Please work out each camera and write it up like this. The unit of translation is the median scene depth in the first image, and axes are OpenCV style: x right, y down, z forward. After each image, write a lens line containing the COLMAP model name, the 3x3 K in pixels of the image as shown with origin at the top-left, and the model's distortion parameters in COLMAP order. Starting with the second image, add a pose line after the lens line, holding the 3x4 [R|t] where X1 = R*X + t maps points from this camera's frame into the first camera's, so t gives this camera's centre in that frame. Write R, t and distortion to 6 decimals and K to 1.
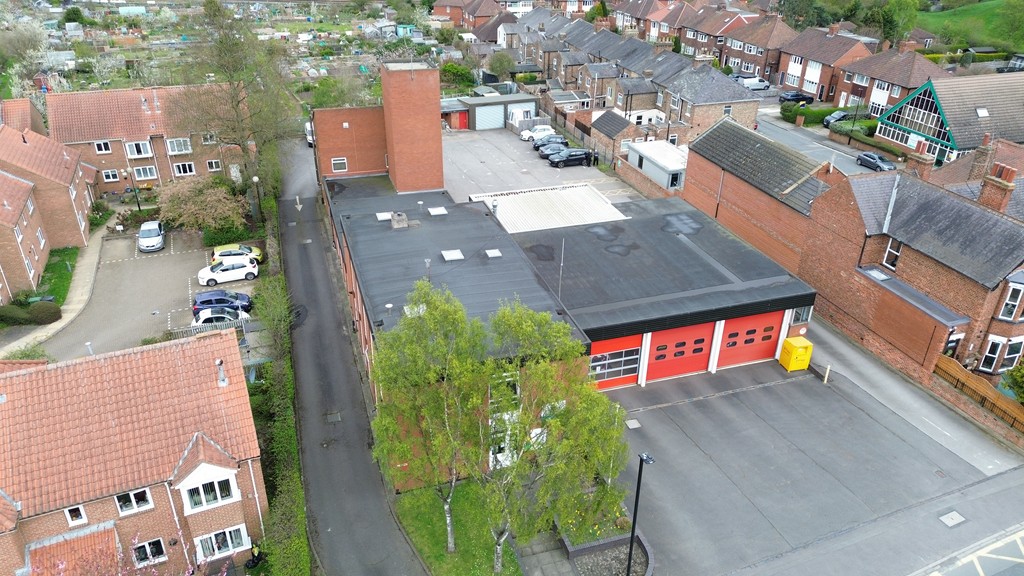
lens RADIAL K [[721.0, 0, 510.8], [0, 721.0, 285.3], [0, 0, 1]] dist [0.073316, -0.064126]
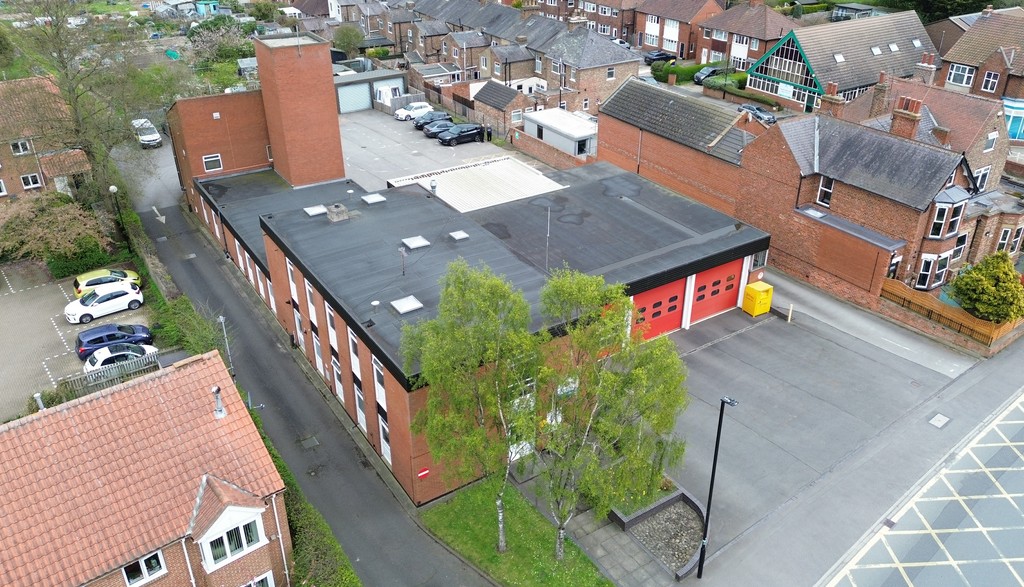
lens RADIAL K [[792.2, 0, 546.7], [0, 792.2, 281.4], [0, 0, 1]] dist [0.074035, -0.065301]
pose [[0.957806, -0.135060, 0.253706, -0.122431], [0.135040, 0.990684, 0.017578, 0.007573], [-0.253717, 0.017424, 0.967122, -0.003317]]
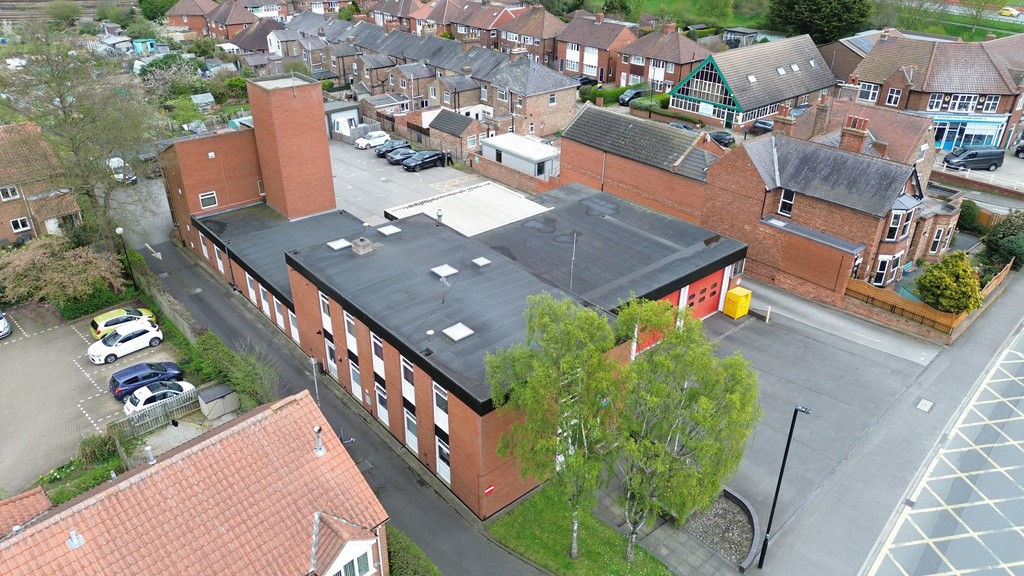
lens RADIAL K [[720.2, 0, 510.6], [0, 720.2, 285.3], [0, 0, 1]] dist [0.073230, -0.063454]
pose [[0.924355, -0.187147, 0.332482, -0.217198], [0.186064, 0.981900, 0.035403, -0.027015], [-0.333089, 0.029138, 0.942445, 0.038550]]
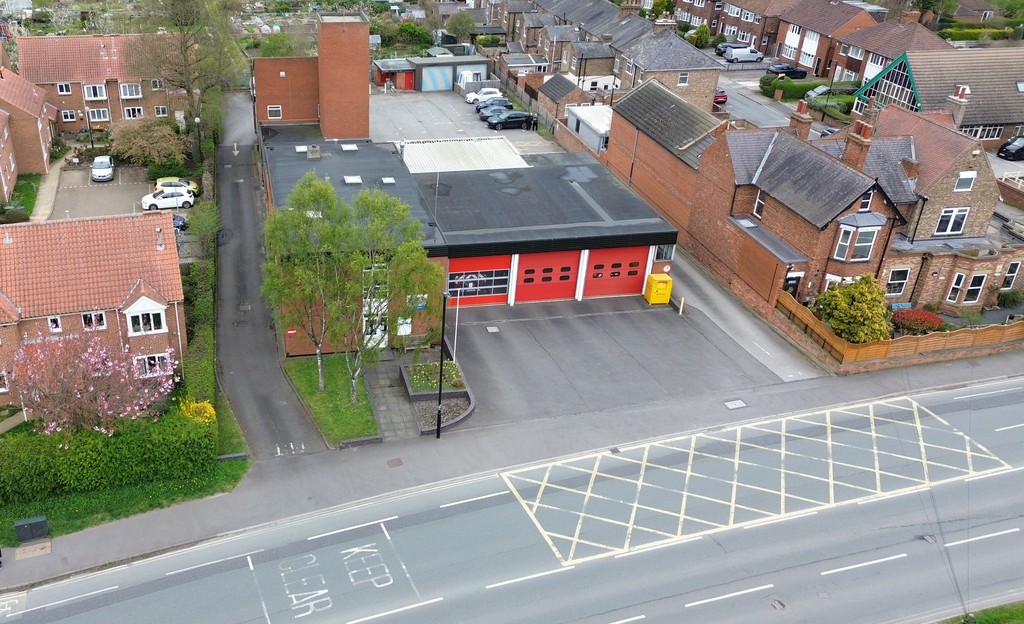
lens RADIAL K [[895.4, 0, 384.3], [0, 895.4, 308.0], [0, 0, 1]] dist [0.078544, -0.069806]
pose [[0.989243, 0.070184, -0.128348, 0.113654], [-0.069894, 0.997531, 0.006765, 0.101754], [0.128506, 0.002278, 0.991706, -0.286747]]
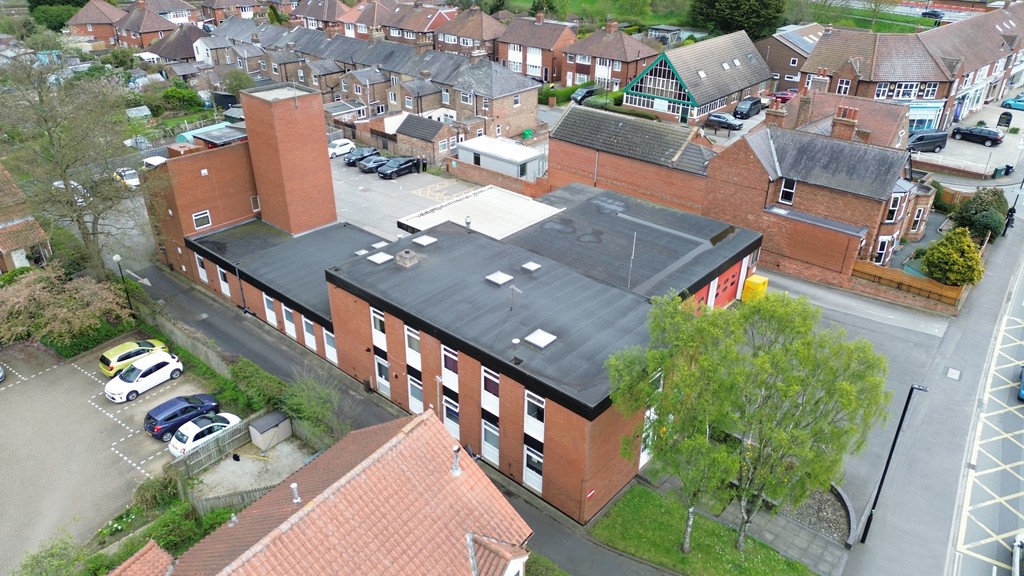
lens RADIAL K [[717.6, 0, 510.7], [0, 717.6, 285.4], [0, 0, 1]] dist [0.077569, -0.067266]
pose [[0.861048, -0.247362, 0.444306, -0.331611], [0.245516, 0.967359, 0.062764, -0.059388], [-0.445329, 0.055042, 0.893674, 0.094023]]
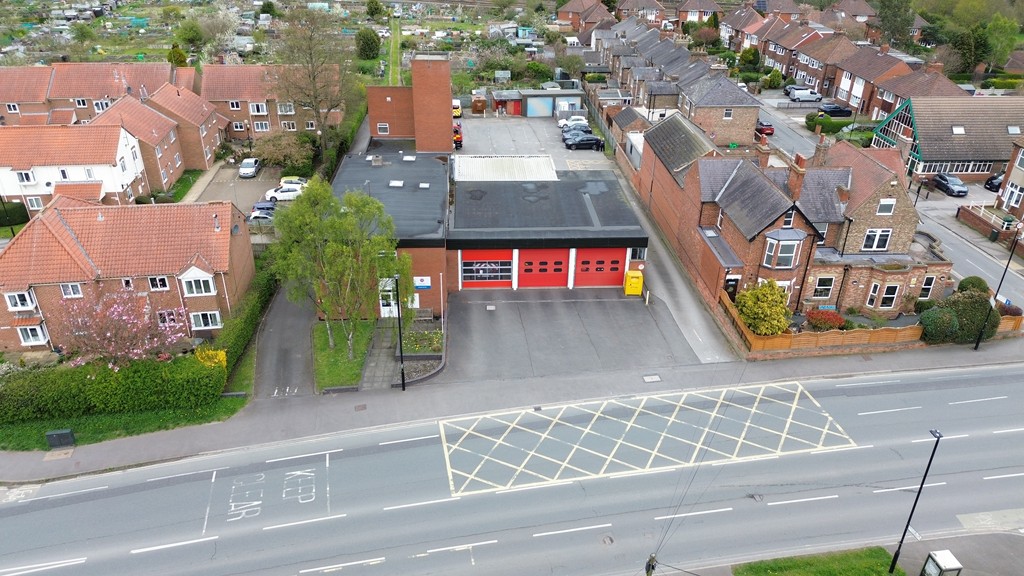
lens RADIAL K [[717.6, 0, 510.7], [0, 717.6, 285.4], [0, 0, 1]] dist [0.077569, -0.067266]
pose [[0.968237, 0.122685, -0.217868, 0.329700], [-0.123129, 0.992323, 0.011592, 0.079565], [0.217617, 0.015602, 0.975909, -0.256546]]
